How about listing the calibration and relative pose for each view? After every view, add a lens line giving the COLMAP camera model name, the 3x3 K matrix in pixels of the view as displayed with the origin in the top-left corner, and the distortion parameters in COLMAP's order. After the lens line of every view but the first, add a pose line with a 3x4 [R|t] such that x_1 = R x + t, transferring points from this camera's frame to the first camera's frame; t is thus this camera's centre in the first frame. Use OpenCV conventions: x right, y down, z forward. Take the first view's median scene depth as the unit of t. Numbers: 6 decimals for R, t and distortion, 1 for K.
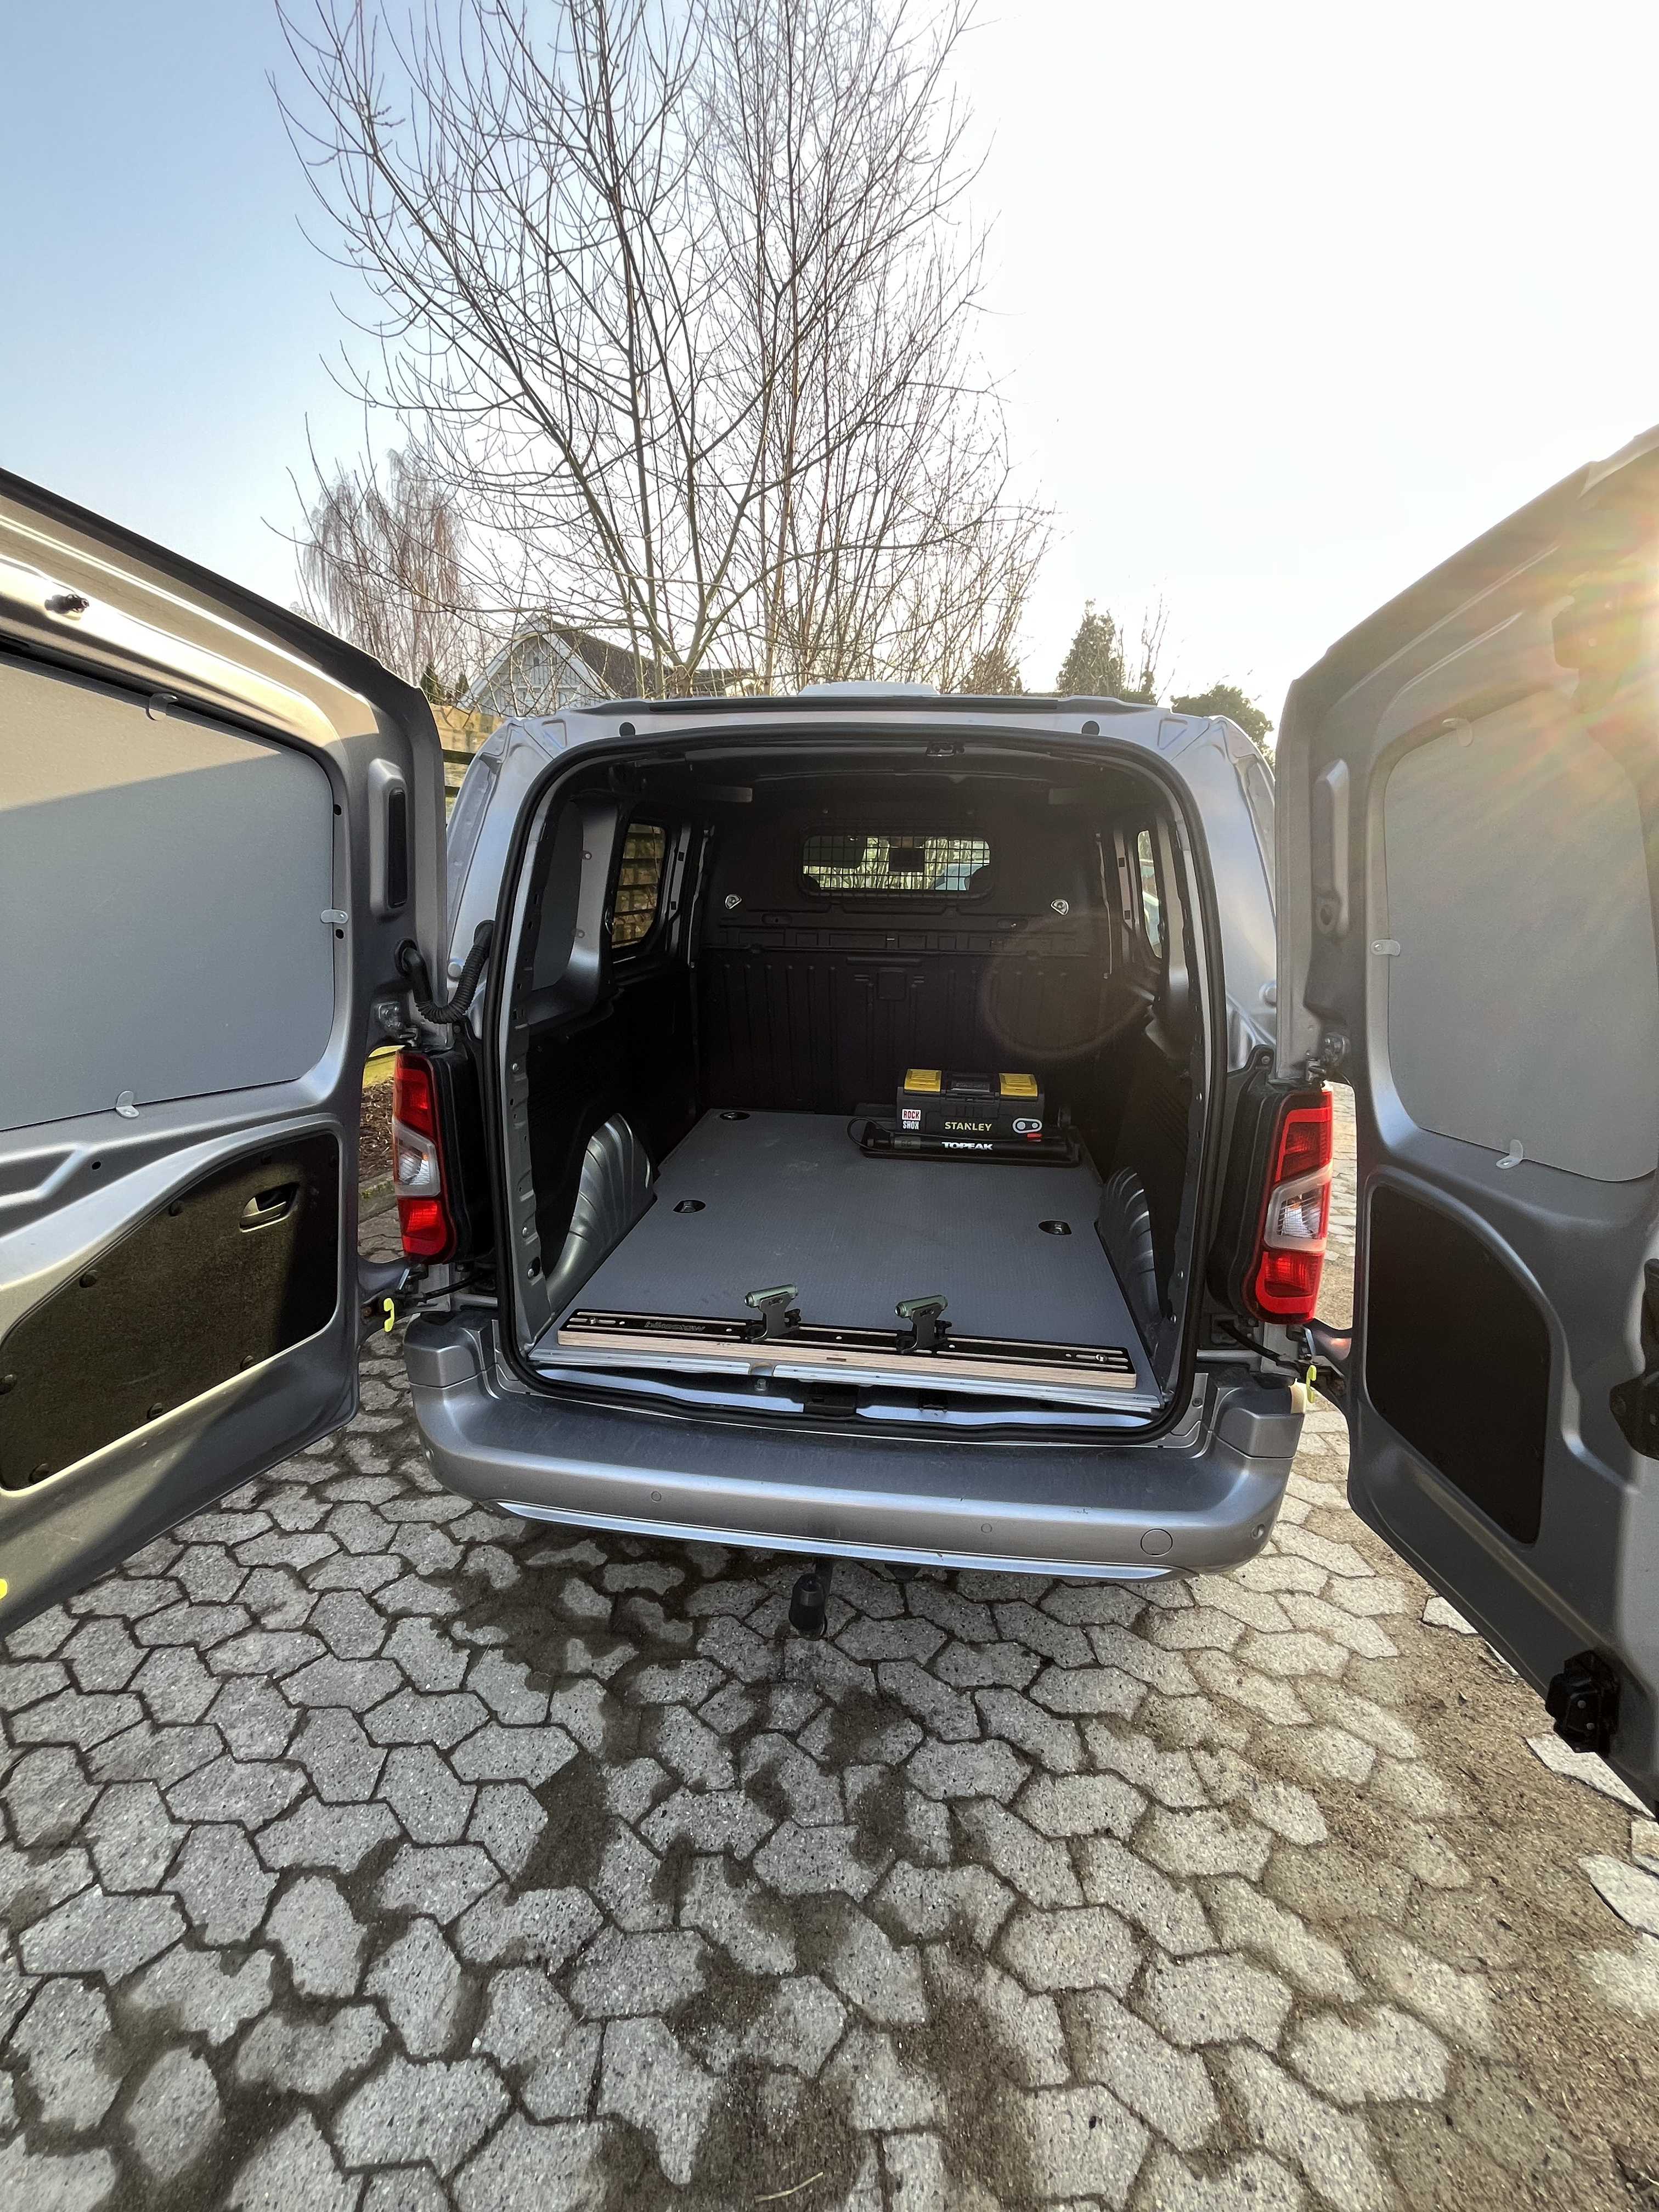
lens RADIAL K [[890.0, 0, 835.2], [0, 890.0, 1105.6], [0, 0, 1]] dist [-0.004169, 0.000876]
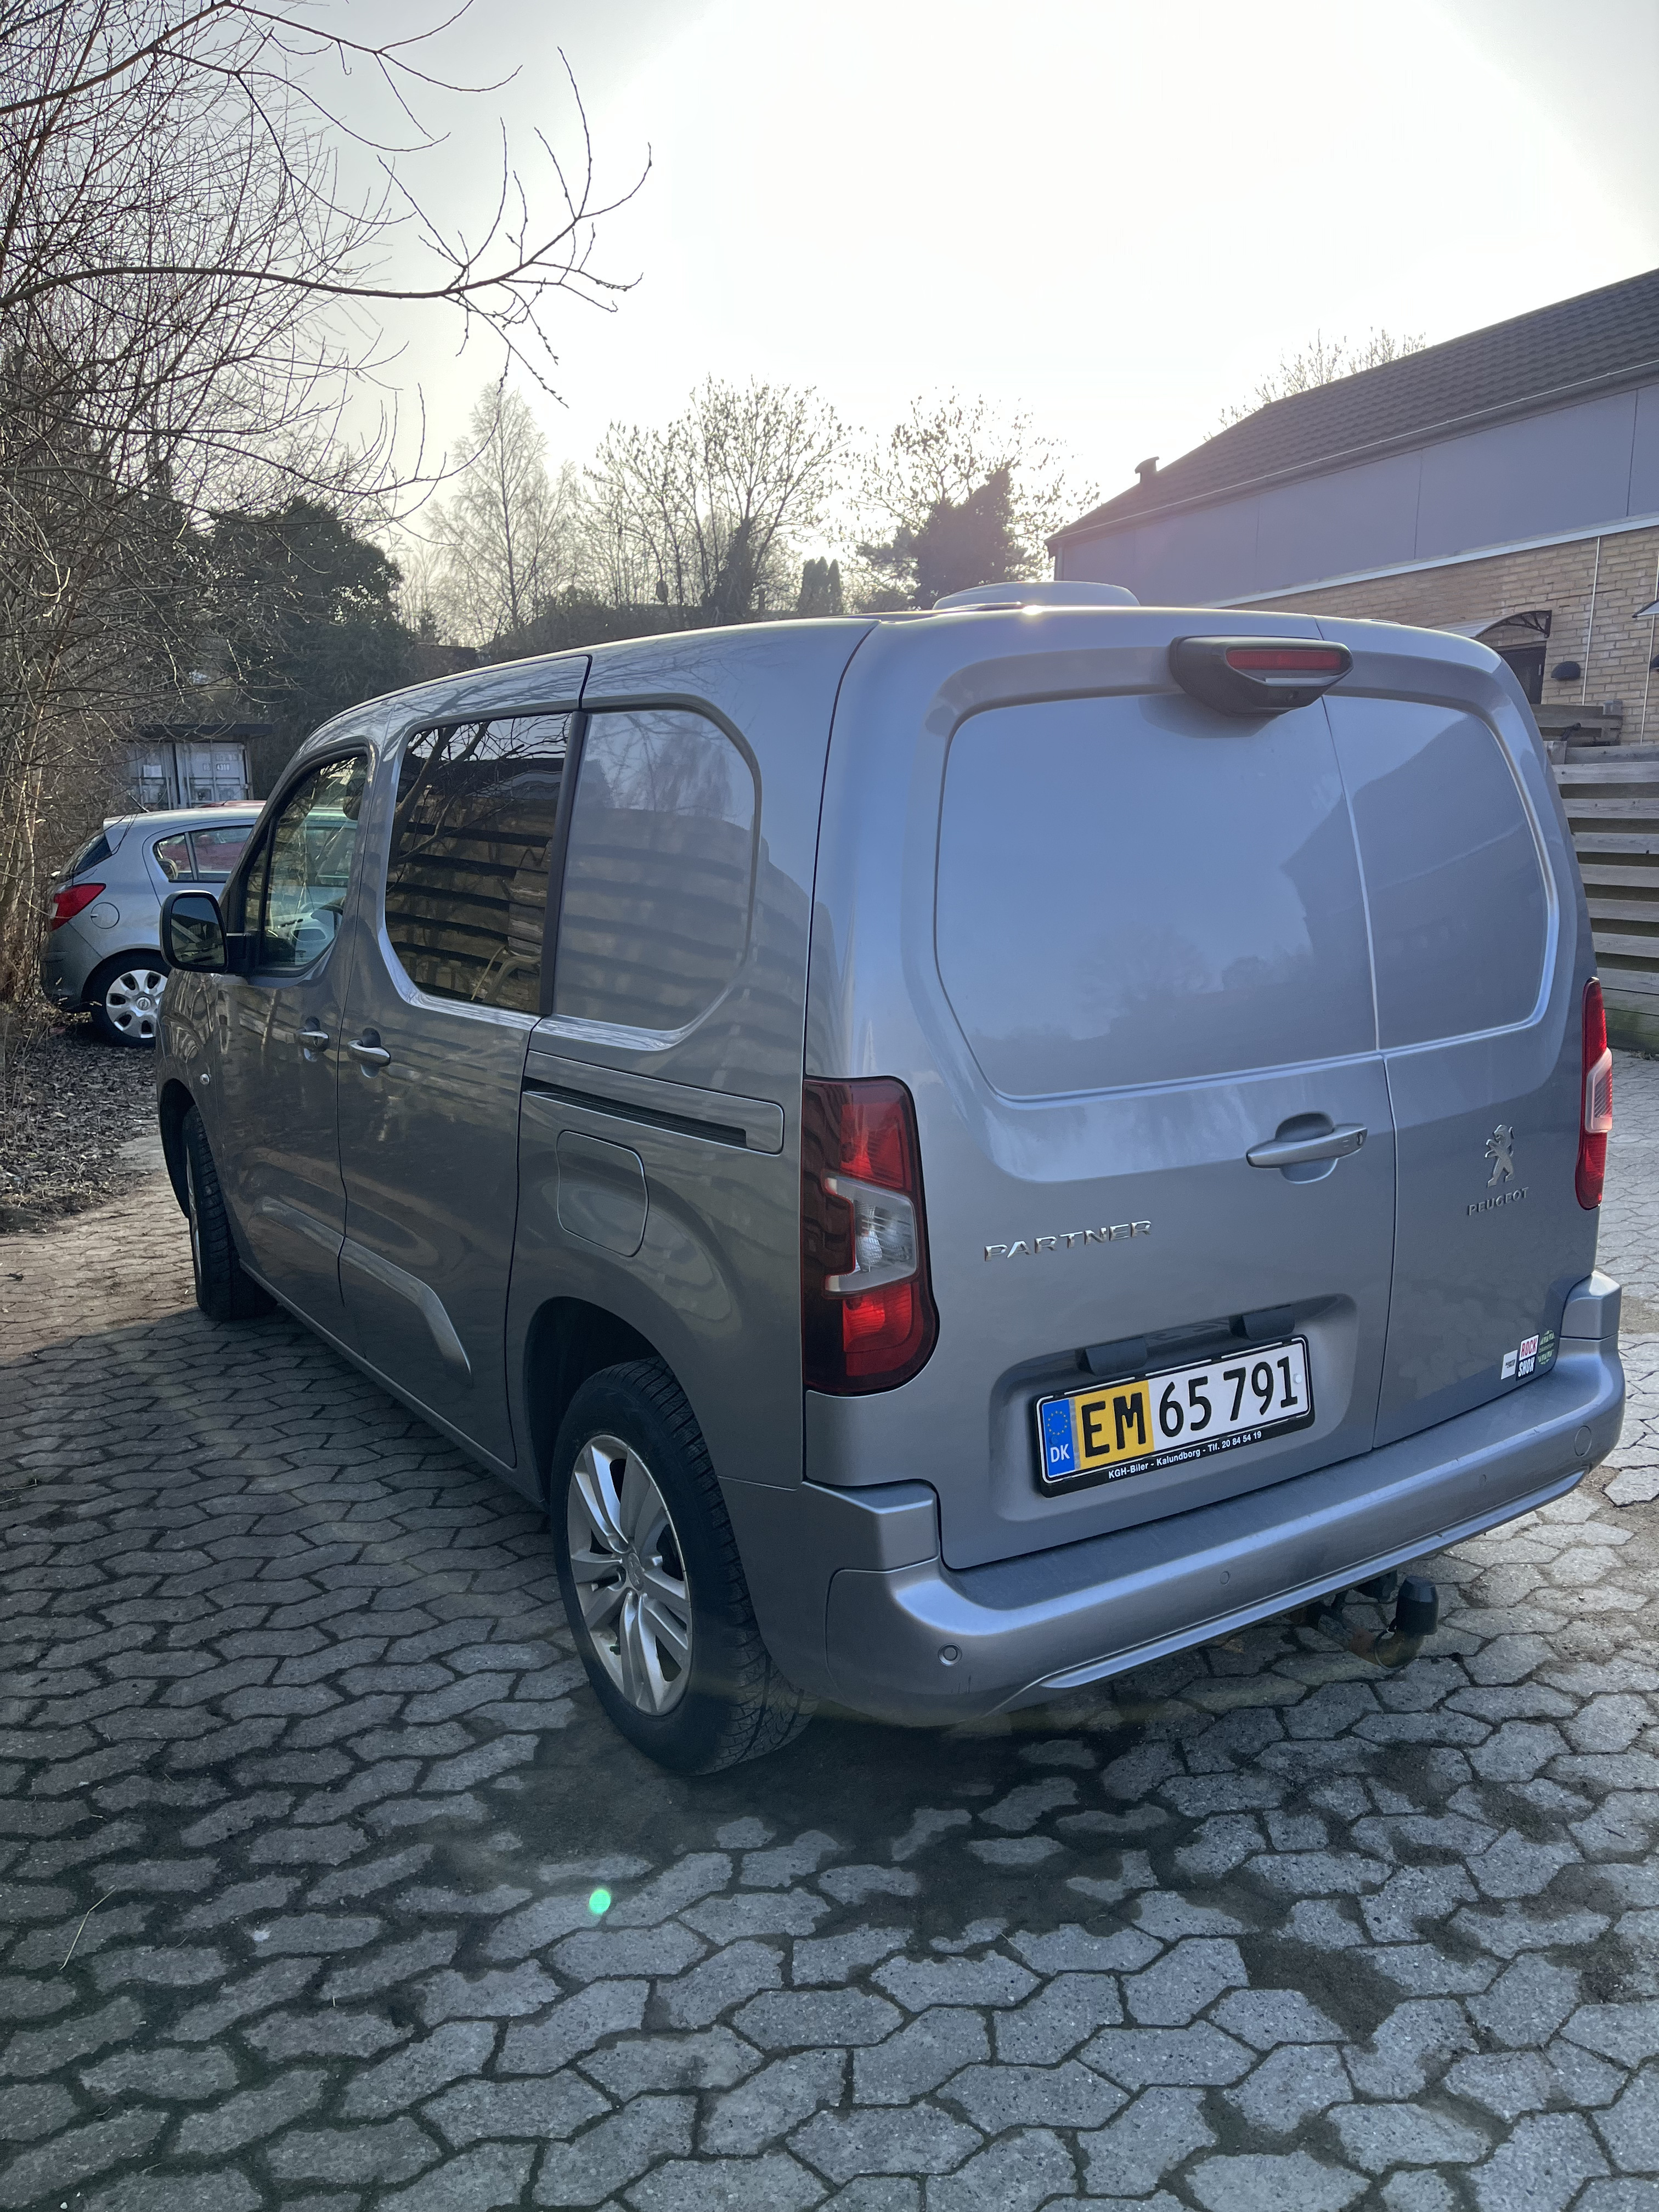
lens RADIAL K [[1701.1, 0, 834.7], [0, 1701.1, 1105.5], [0, 0, 1]] dist [0.060191, -0.060360]
pose [[0.759840, -0.152071, 0.632074, -1.377798], [0.209186, 0.977741, -0.016236, -0.024256], [-0.615536, 0.144558, 0.774738, -0.042689]]
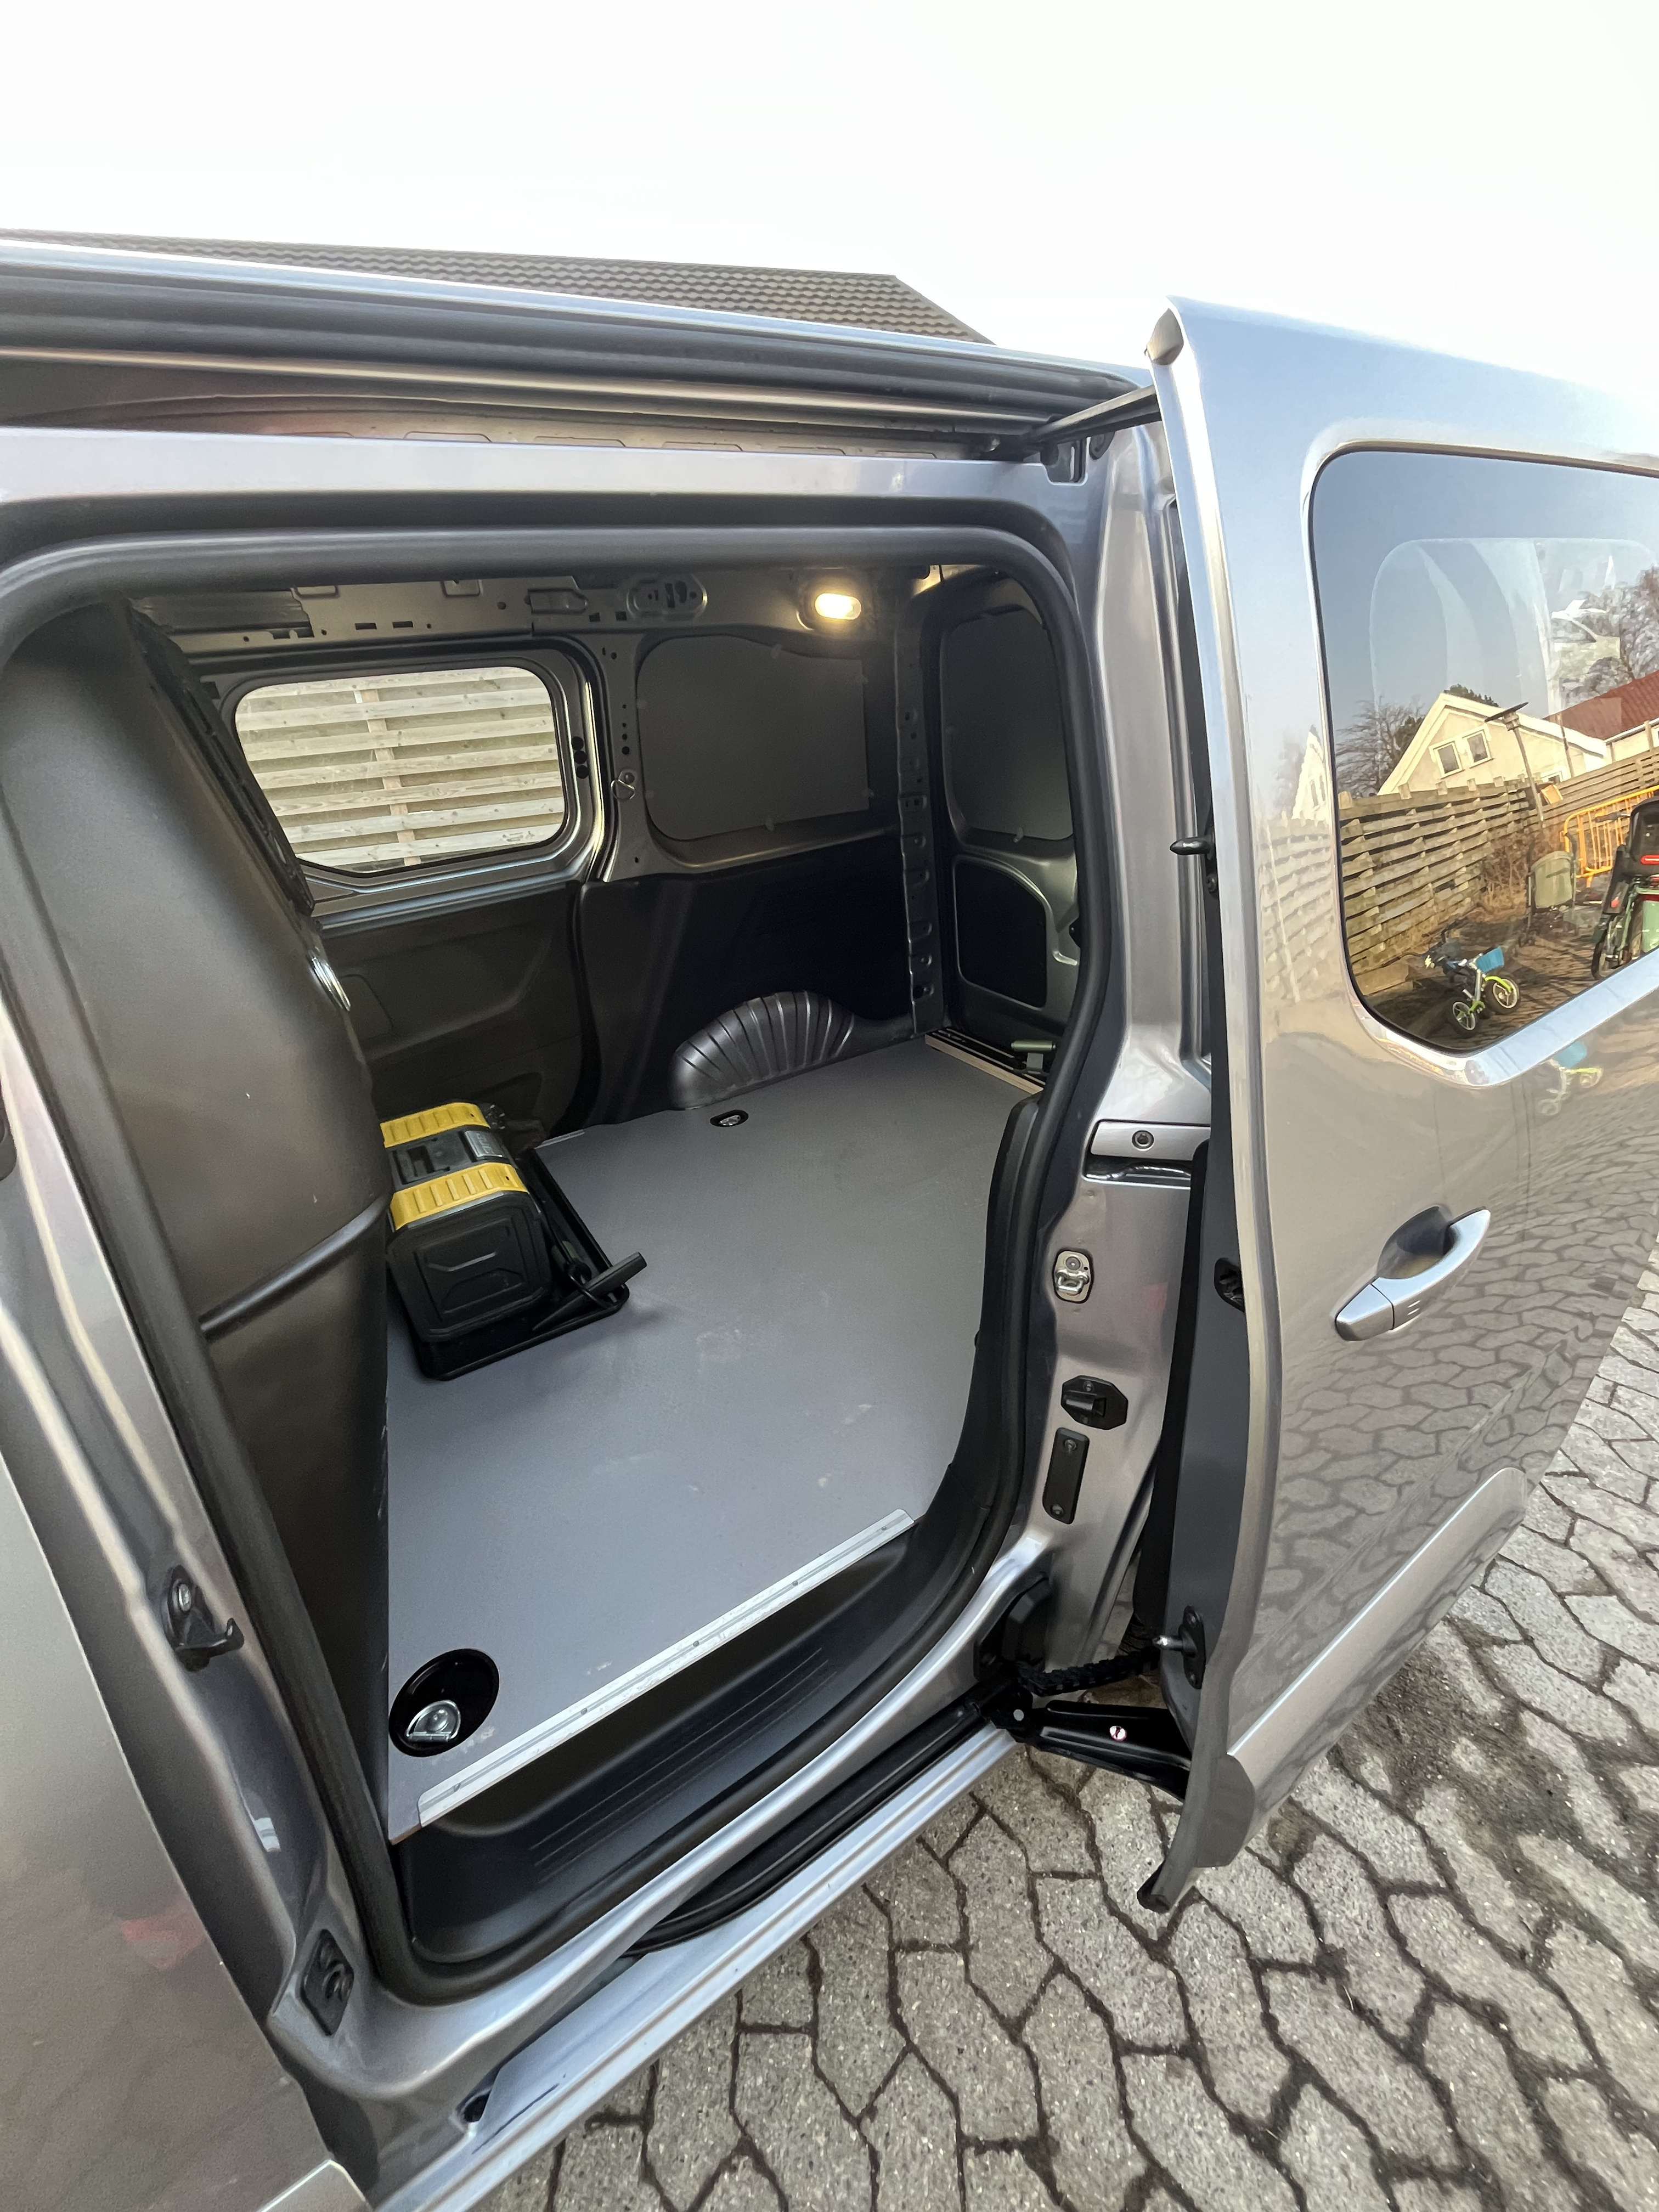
lens RADIAL K [[890.0, 0, 836.9], [0, 890.0, 1107.7], [0, 0, 1]] dist [-0.004169, 0.000876]
pose [[-0.634134, -0.318651, 0.704511, -0.712910], [0.270482, 0.762153, 0.588186, -0.583023], [-0.724371, 0.563546, -0.397118, 1.930802]]
